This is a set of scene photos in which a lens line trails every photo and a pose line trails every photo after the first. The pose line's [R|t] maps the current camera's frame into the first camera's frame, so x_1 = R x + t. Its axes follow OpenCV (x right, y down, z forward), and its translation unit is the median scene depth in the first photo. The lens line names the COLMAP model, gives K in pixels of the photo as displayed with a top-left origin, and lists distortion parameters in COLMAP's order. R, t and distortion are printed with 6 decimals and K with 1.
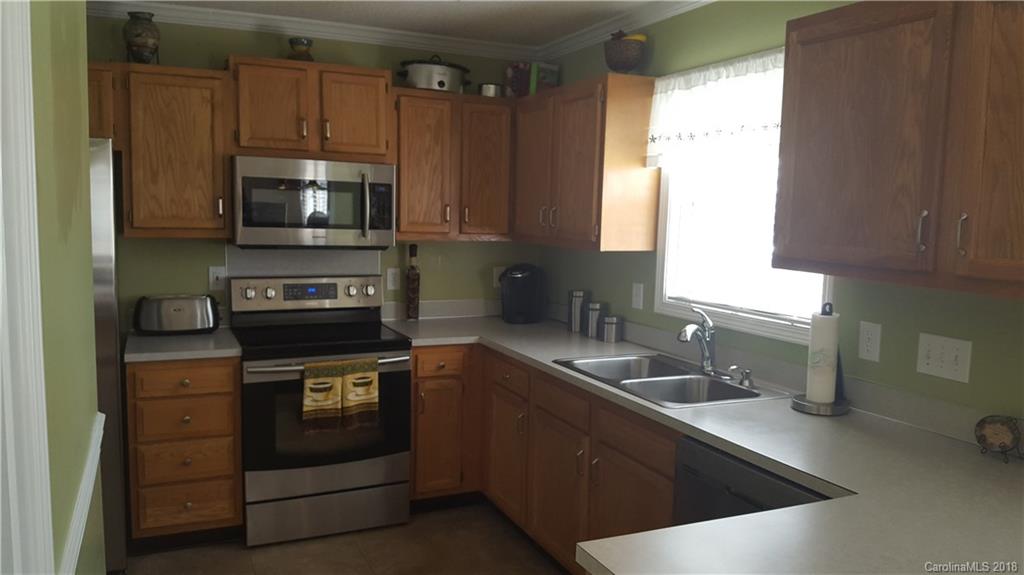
lens RADIAL K [[773.8, 0, 511.4], [0, 773.8, 287.3], [0, 0, 1]] dist [0.007500, 0.000430]
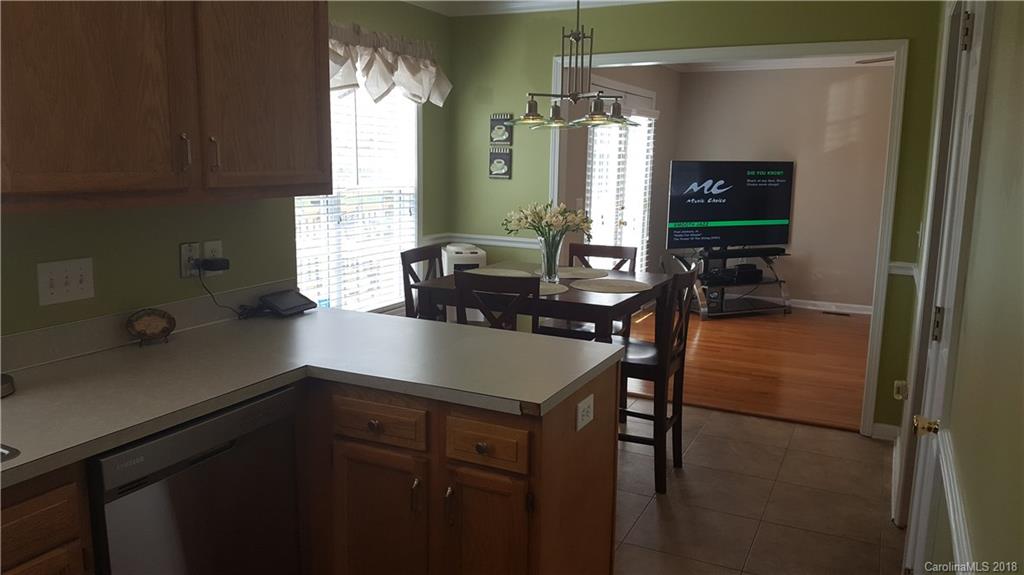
lens RADIAL K [[773.8, 0, 509.6], [0, 773.8, 287.4], [0, 0, 1]] dist [0.007500, 0.000430]
pose [[-0.615567, -0.154427, 0.772806, -0.575691], [0.056571, 0.969425, 0.238778, -0.109896], [-0.786052, 0.190702, -0.588010, 1.174160]]
